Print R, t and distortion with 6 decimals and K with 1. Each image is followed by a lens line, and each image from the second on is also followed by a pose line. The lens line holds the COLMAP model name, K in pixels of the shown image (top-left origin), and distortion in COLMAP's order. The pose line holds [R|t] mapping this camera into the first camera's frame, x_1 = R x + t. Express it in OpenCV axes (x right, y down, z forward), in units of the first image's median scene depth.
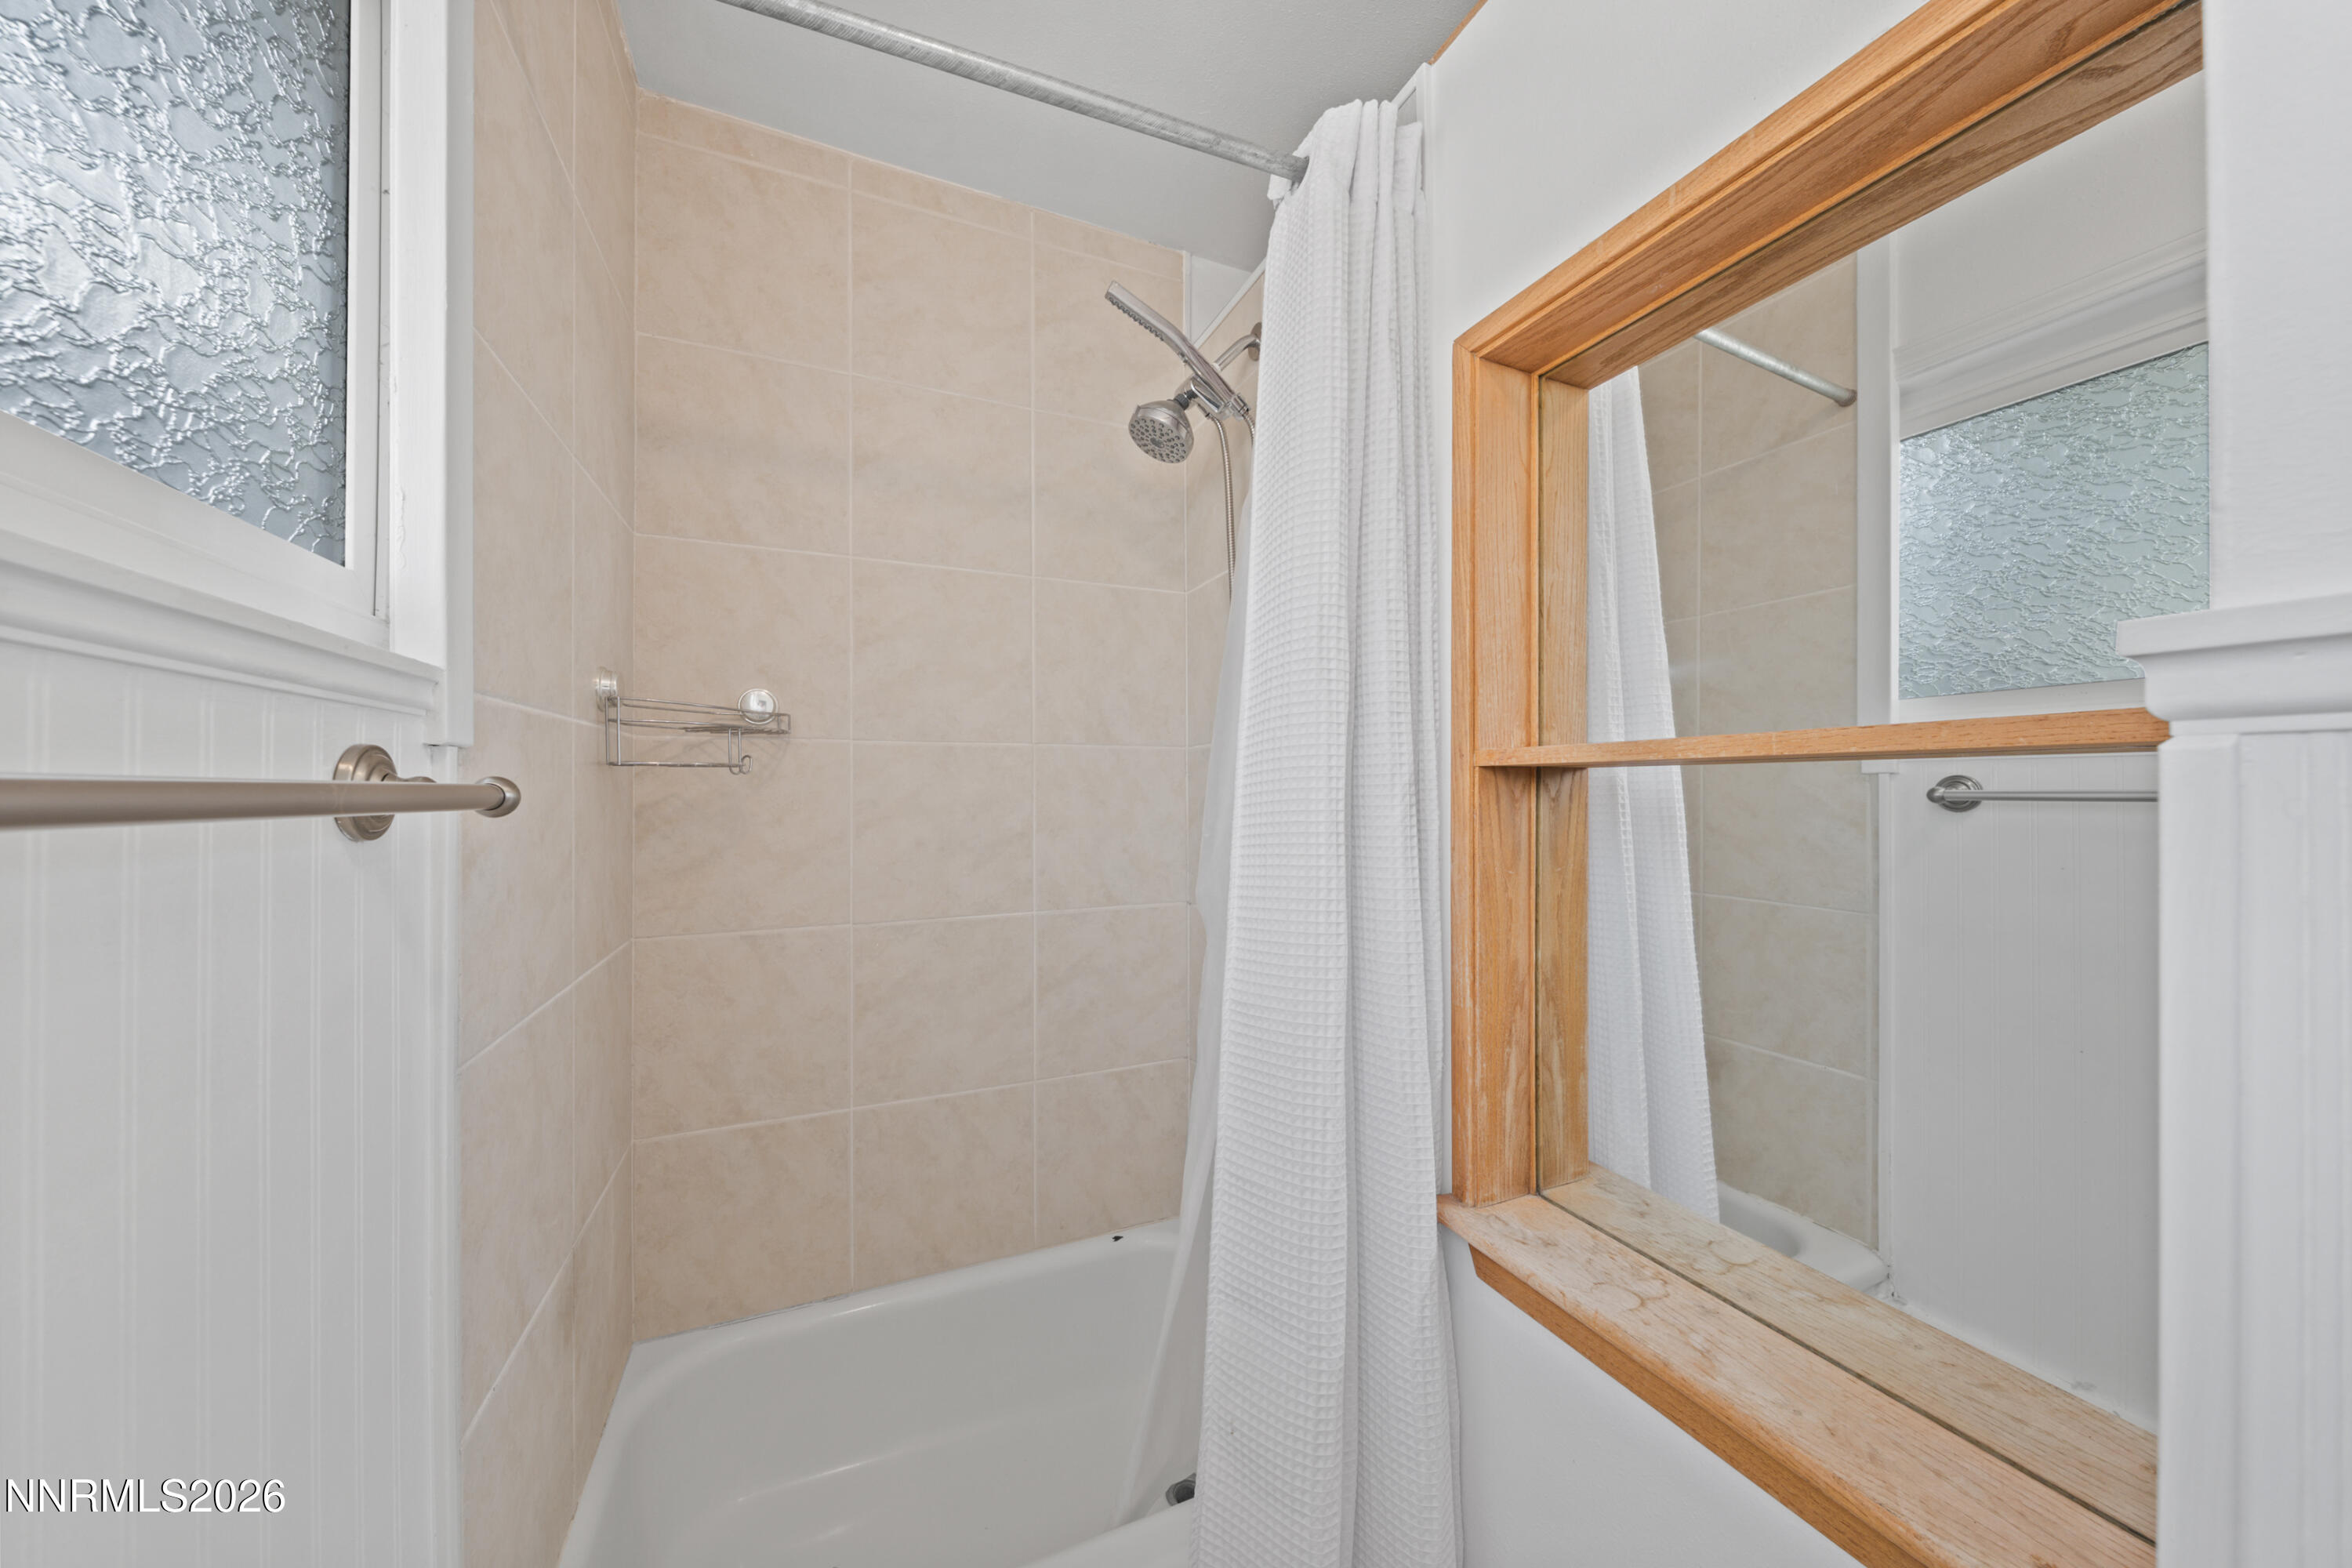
lens RADIAL K [[806.5, 0, 1183.2], [0, 806.5, 784.5], [0, 0, 1]] dist [0.000876, 0.000015]
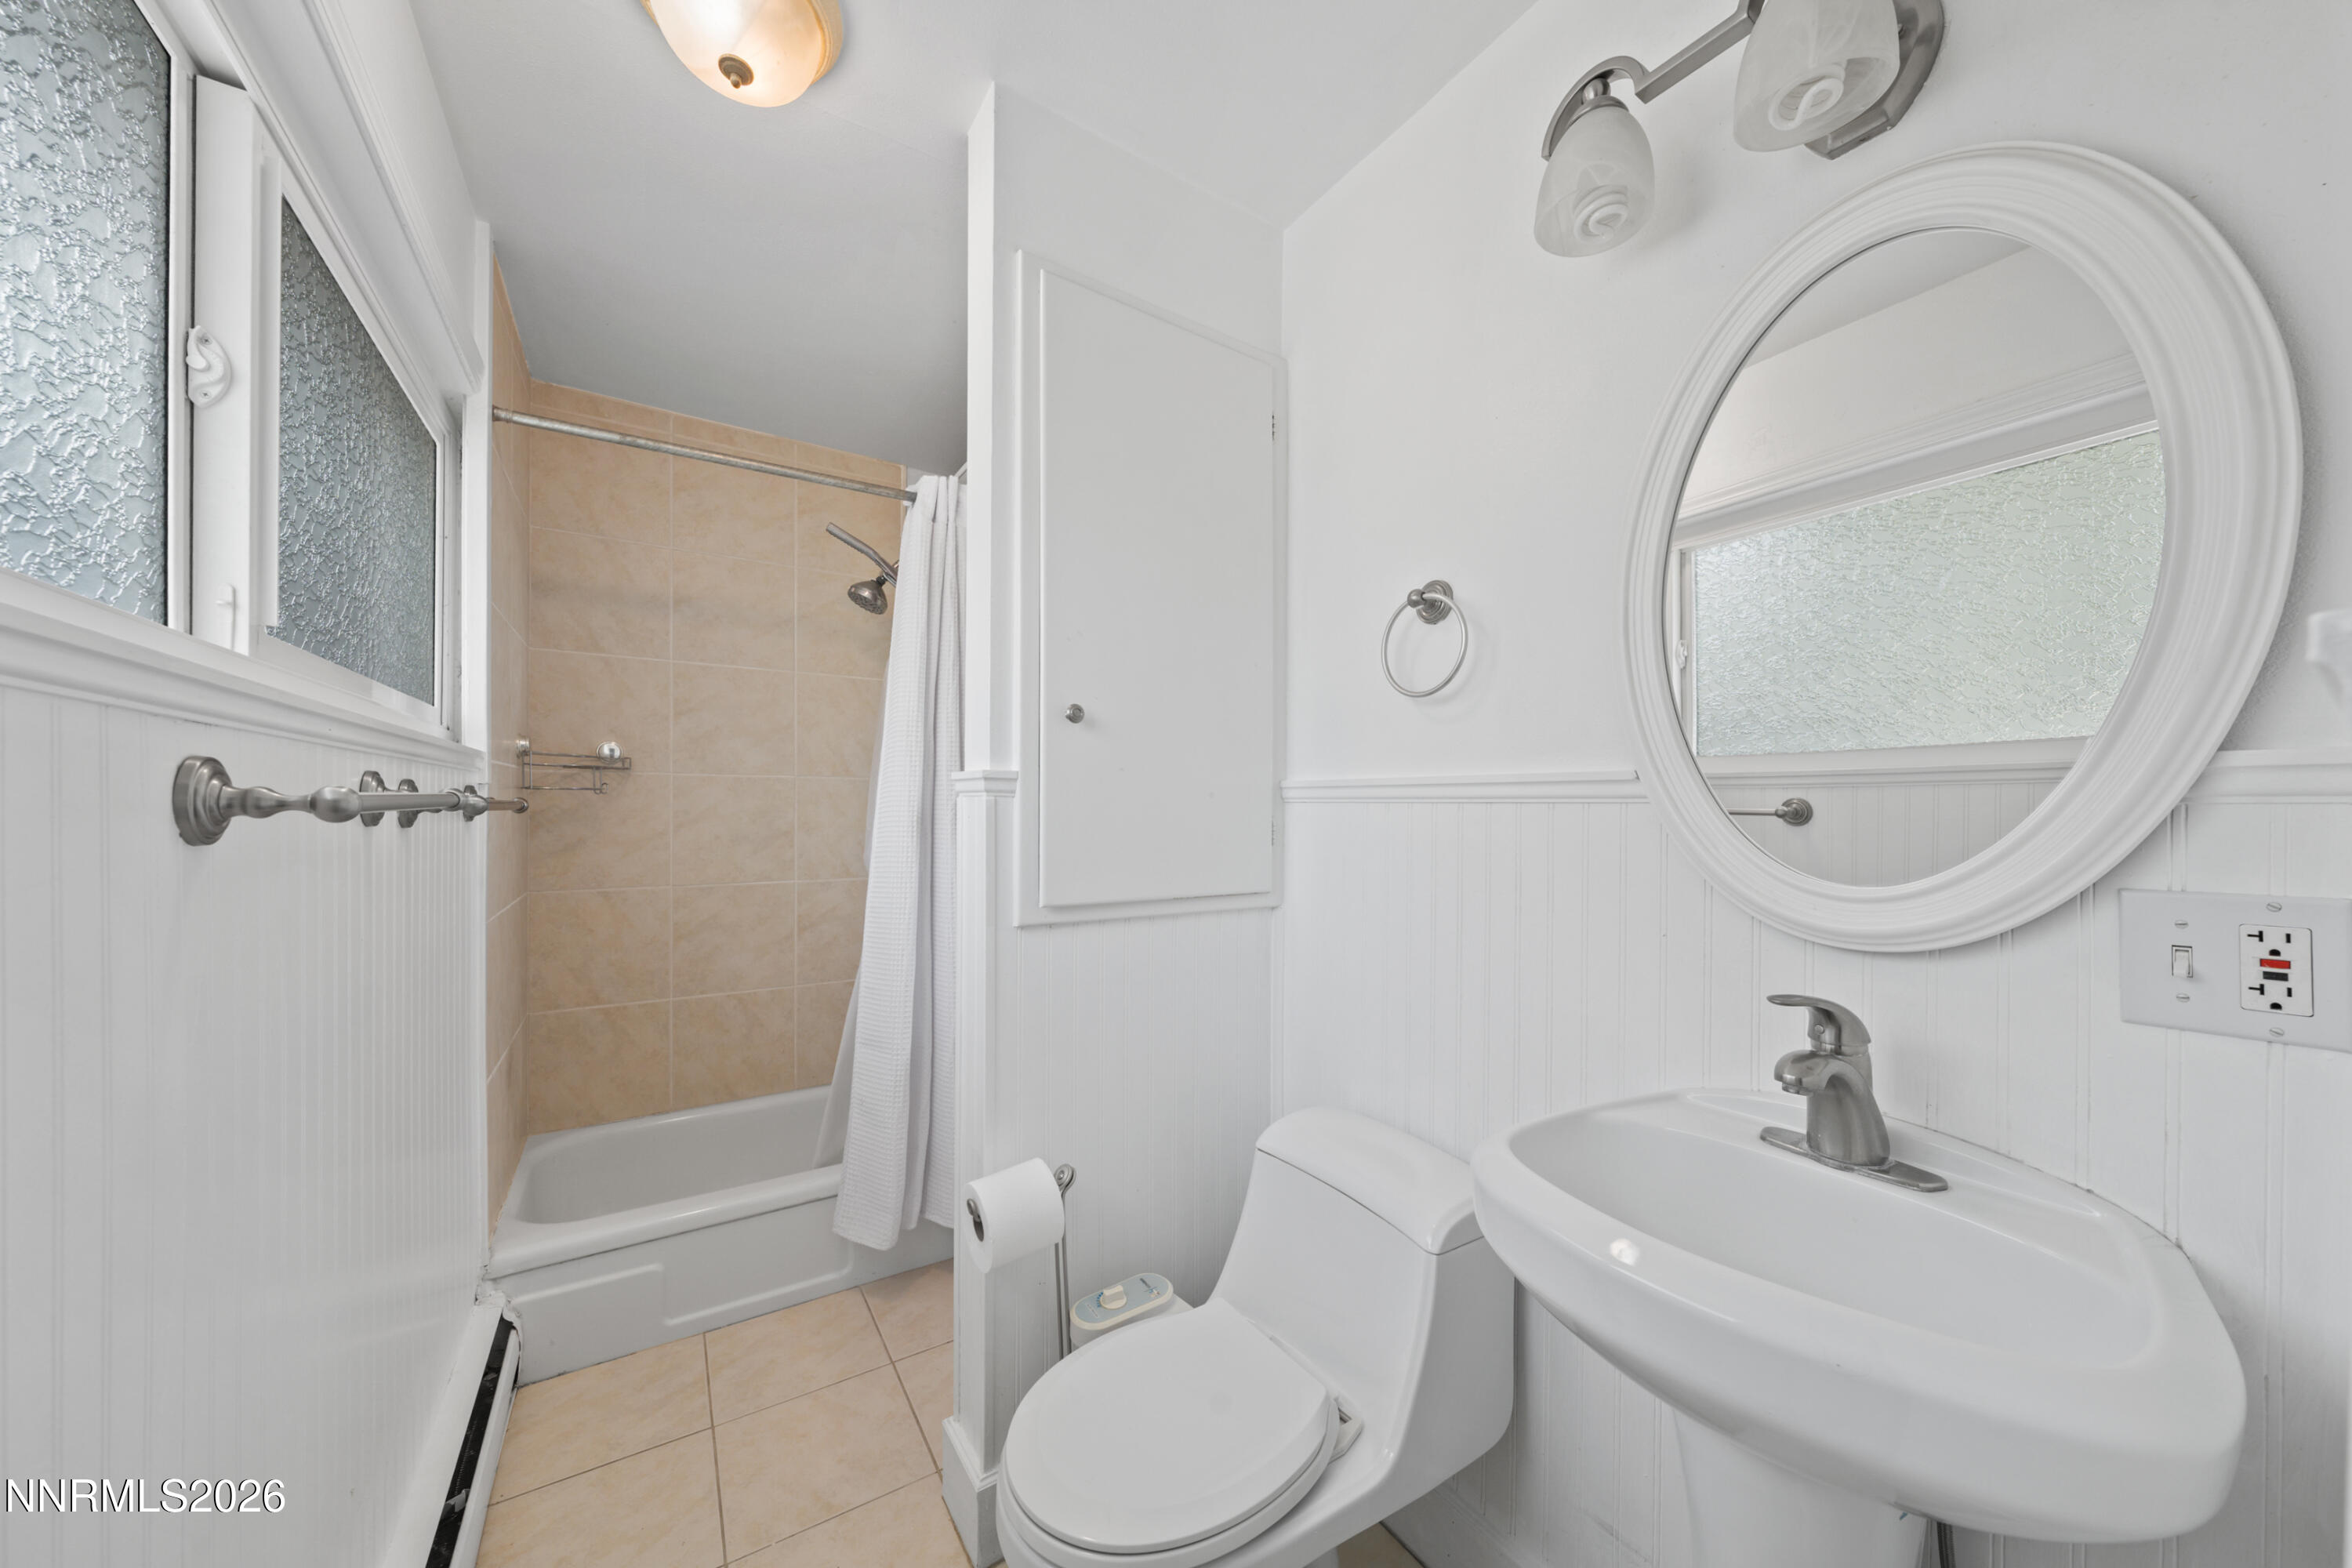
lens RADIAL K [[817.9, 0, 1182.9], [0, 817.9, 815.8], [0, 0, 1]] dist [-0.000306, -0.000099]
pose [[0.986338, 0.009257, 0.164475, 0.359153], [-0.011918, 0.999813, 0.015199, -0.006804], [-0.164304, -0.016952, 0.986264, -0.853673]]
